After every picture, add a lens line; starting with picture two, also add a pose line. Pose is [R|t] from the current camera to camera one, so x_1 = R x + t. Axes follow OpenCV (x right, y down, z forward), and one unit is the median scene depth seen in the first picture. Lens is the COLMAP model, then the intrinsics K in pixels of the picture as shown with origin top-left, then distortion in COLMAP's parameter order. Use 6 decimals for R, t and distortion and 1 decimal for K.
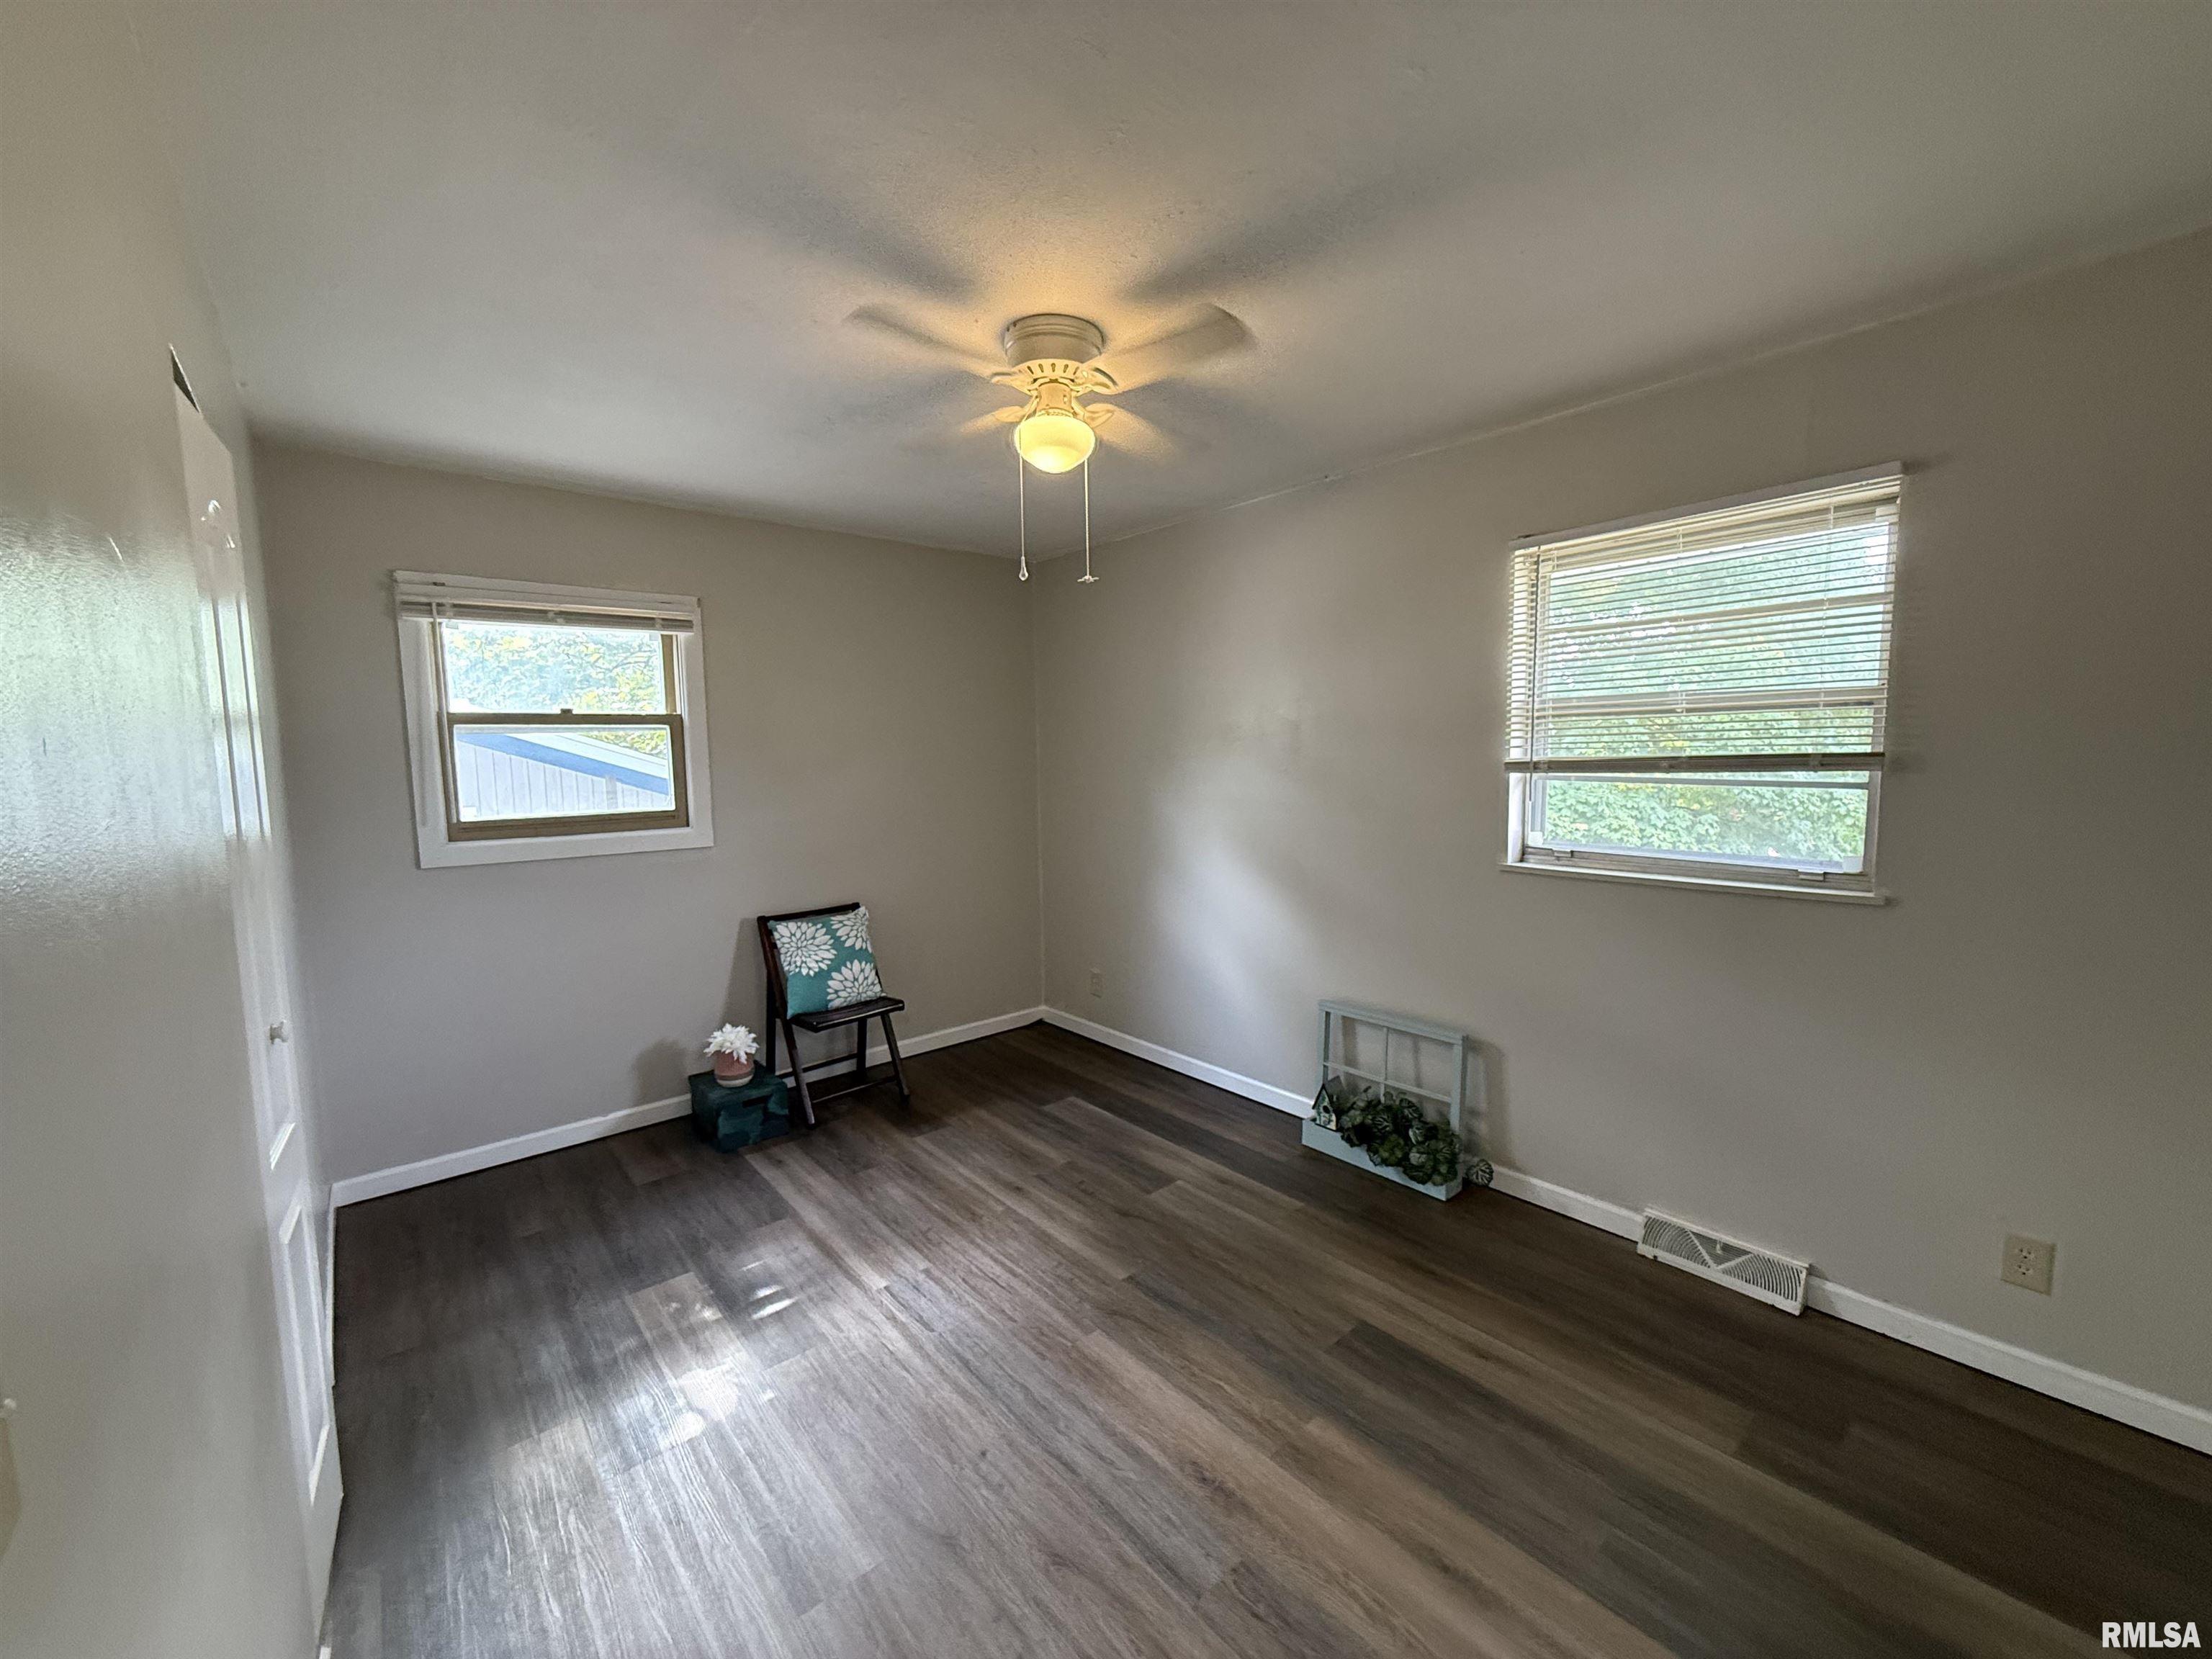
lens RADIAL K [[881.8, 0, 1118.4], [0, 881.8, 831.9], [0, 0, 1]] dist [0.000037, -0.000137]
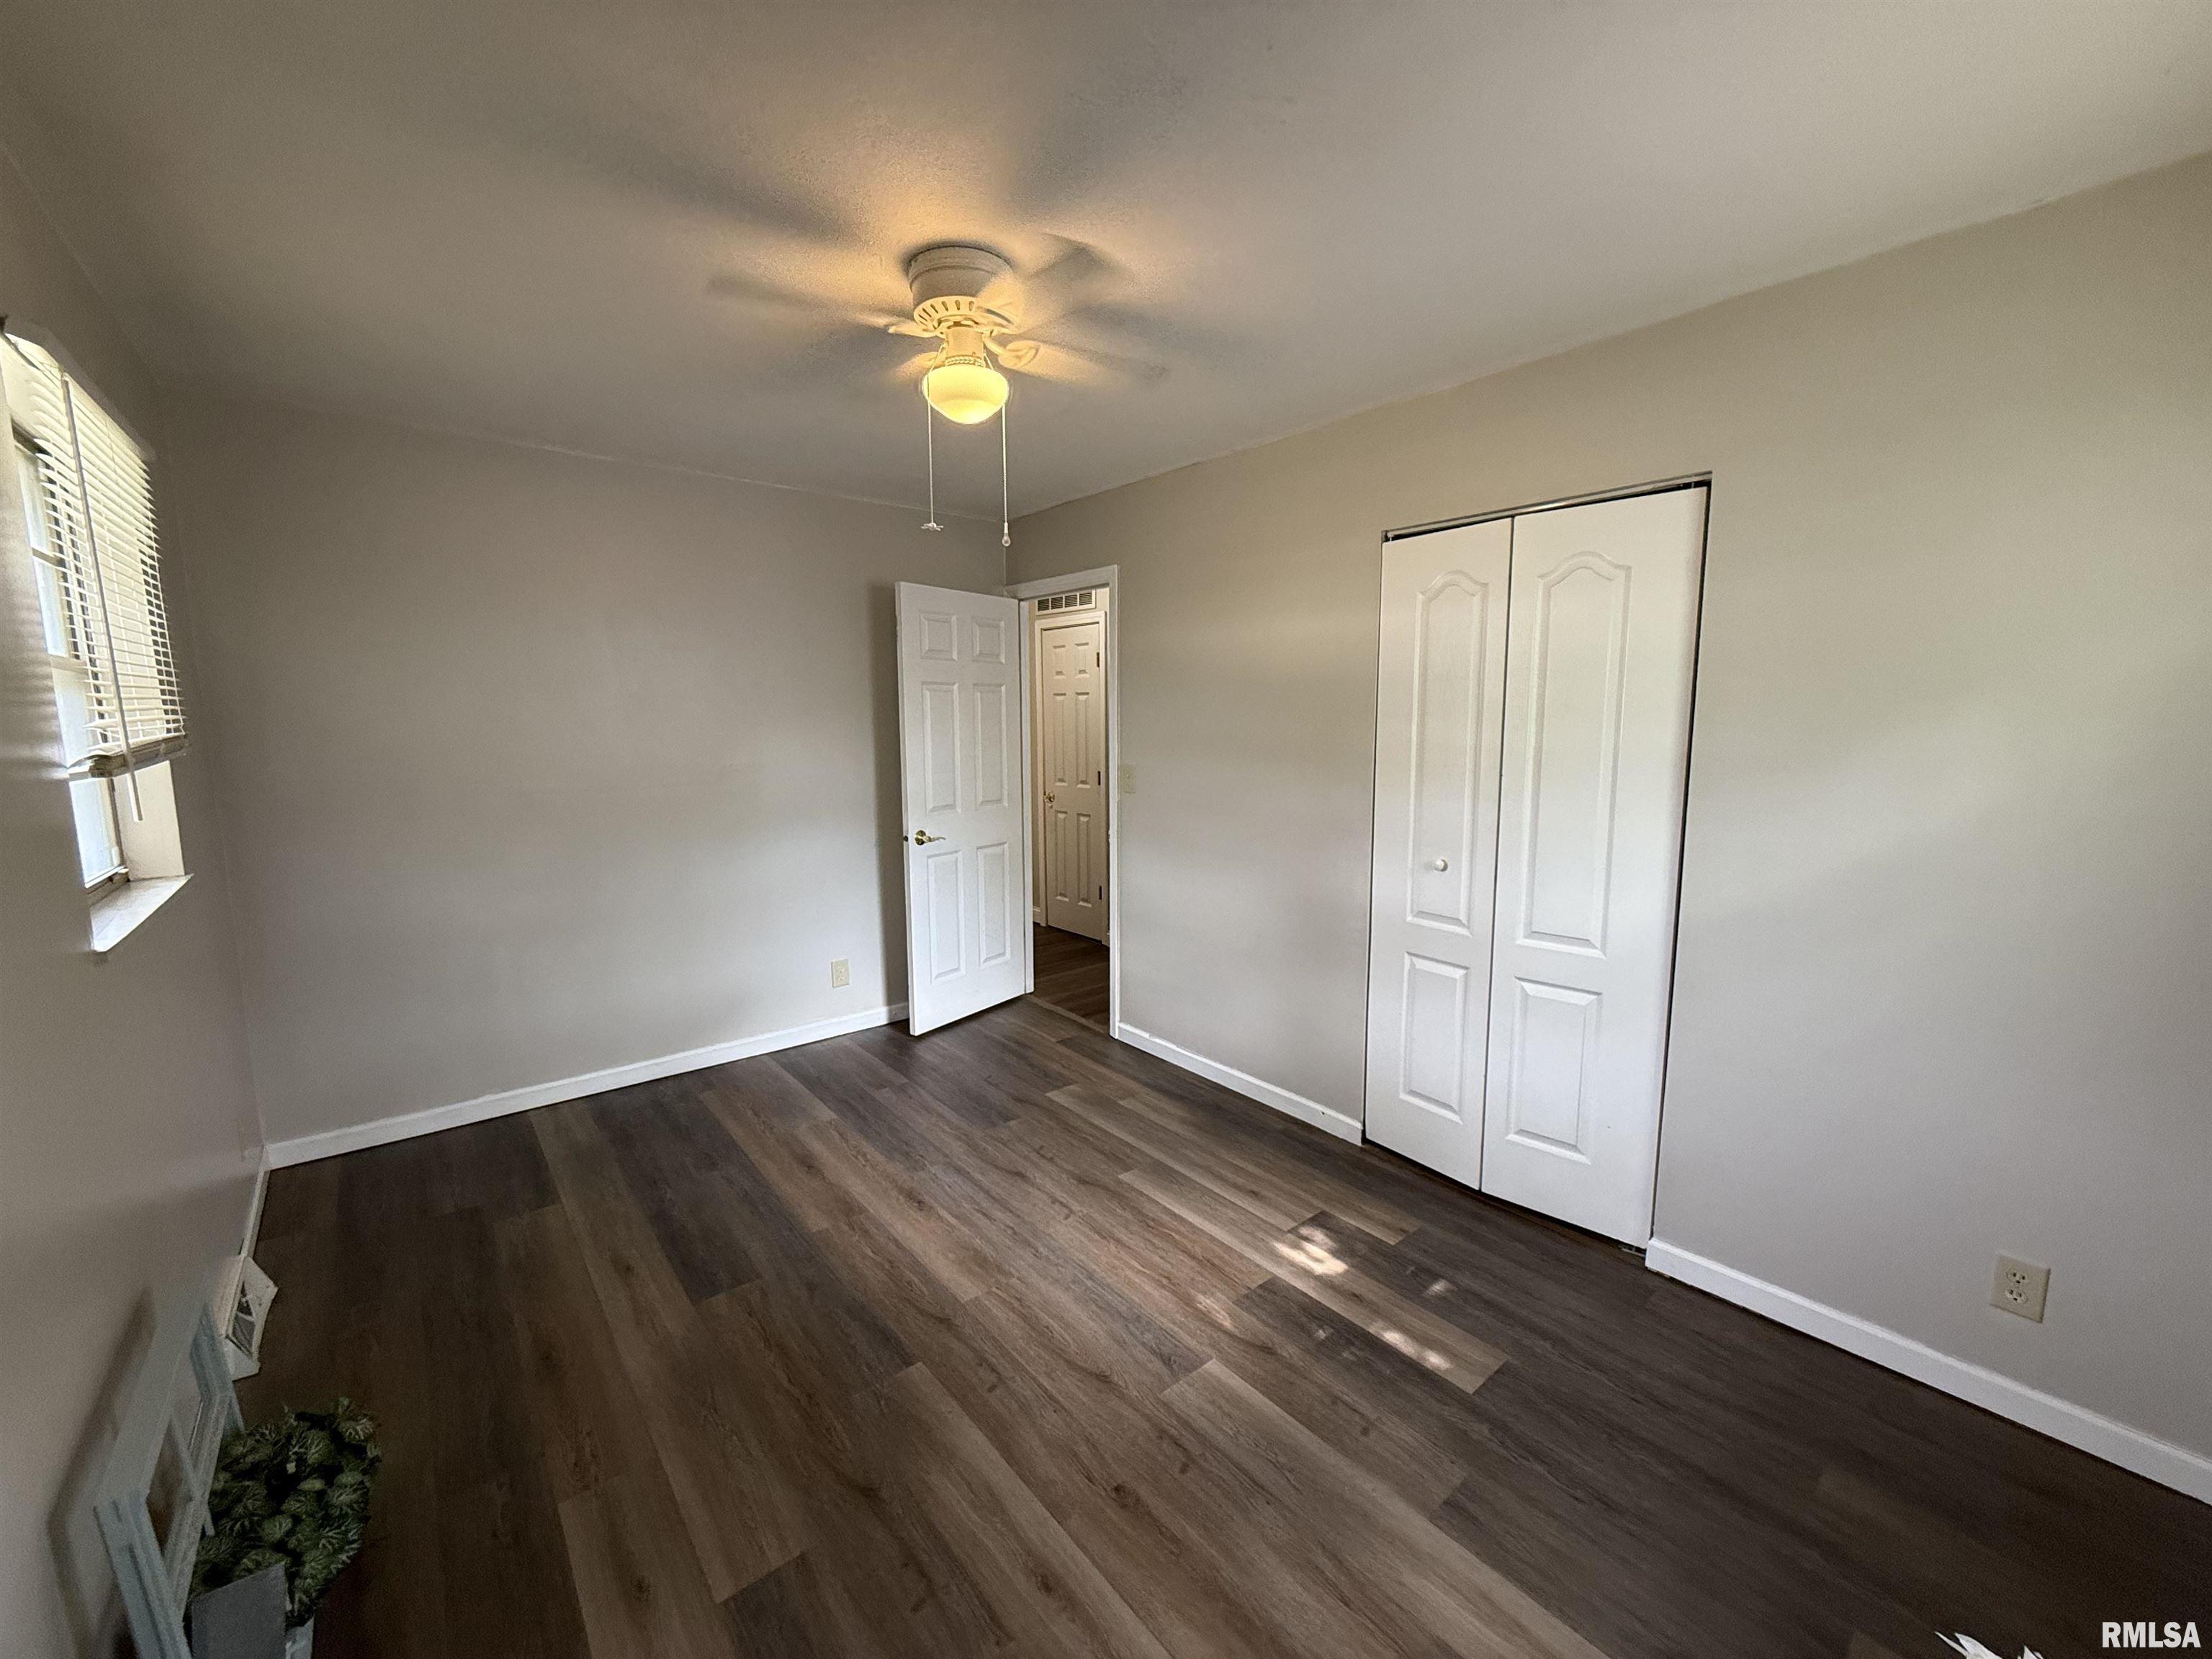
lens RADIAL K [[881.8, 0, 1115.7], [0, 881.8, 831.6], [0, 0, 1]] dist [0.000037, -0.000137]
pose [[-0.999530, 0.013959, 0.027289, -0.172165], [0.019757, 0.974065, 0.225406, -0.128778], [-0.023434, 0.225839, -0.973883, 1.384127]]
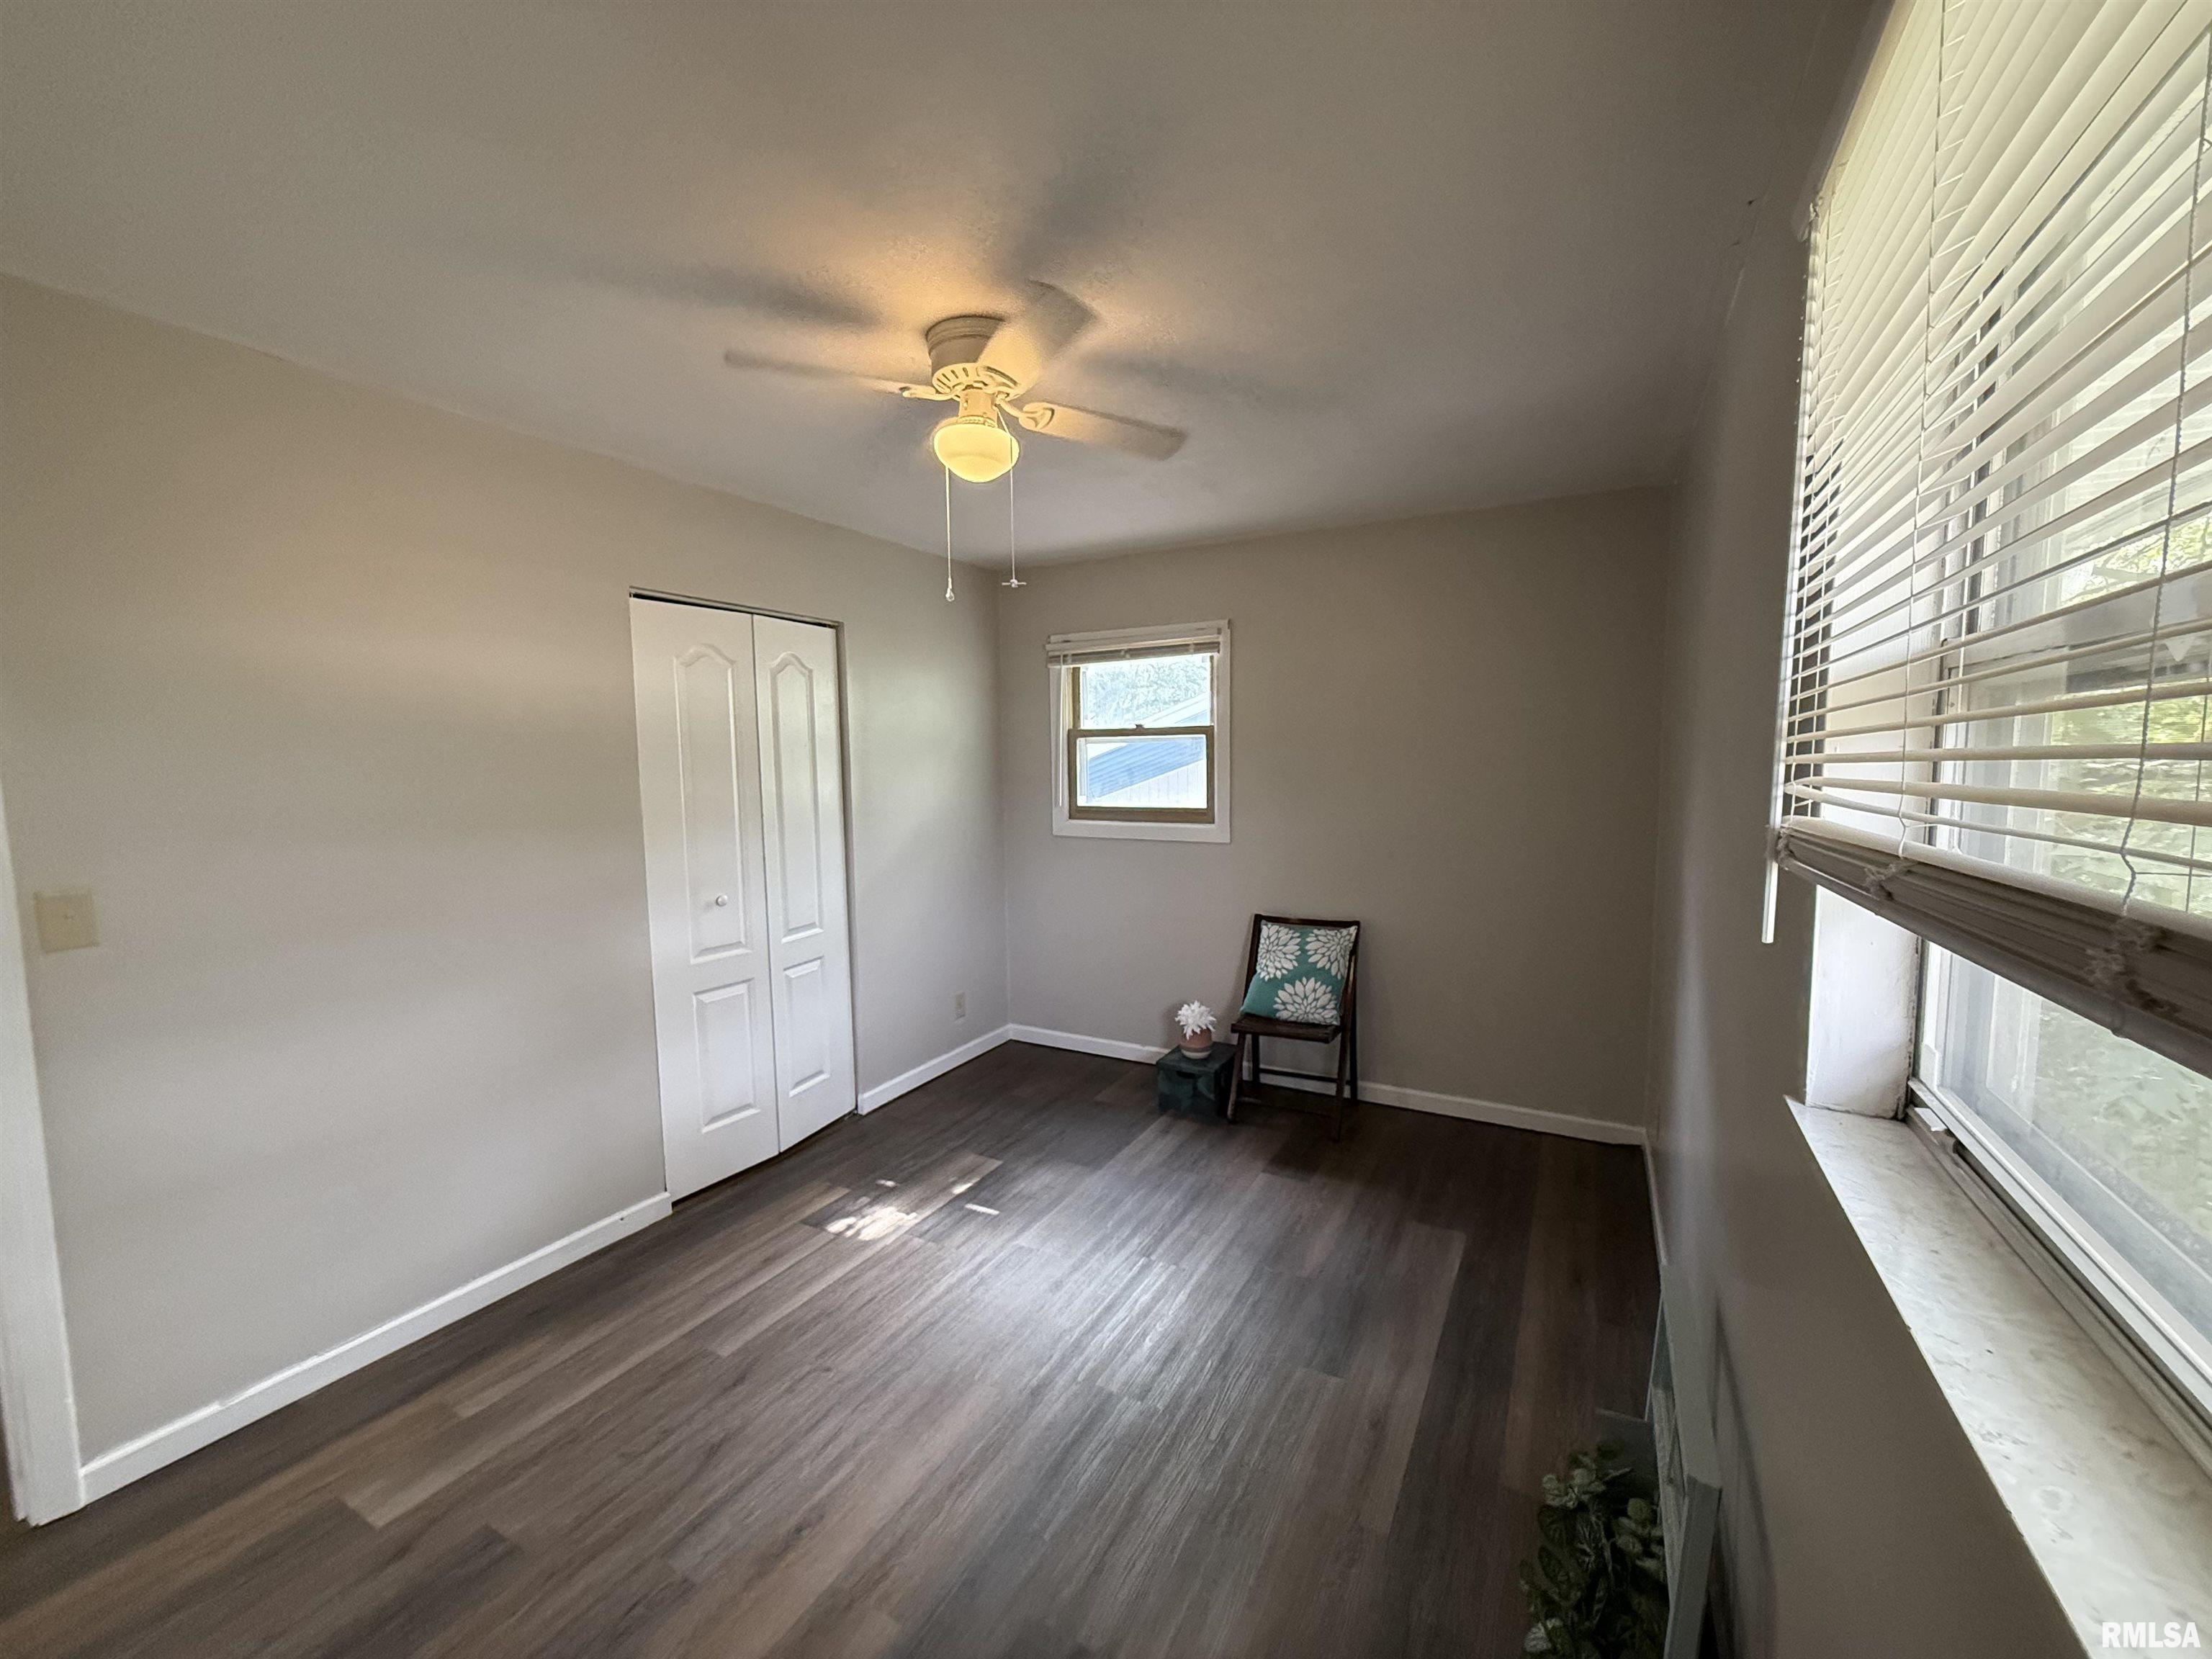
lens RADIAL K [[881.8, 0, 1107.6], [0, 881.8, 833.8], [0, 0, 1]] dist [0.000037, -0.000137]
pose [[0.342305, 0.092881, -0.934987, 0.622859], [-0.083962, 0.994145, 0.068019, -0.069264], [0.935830, 0.055220, 0.348099, 0.560157]]
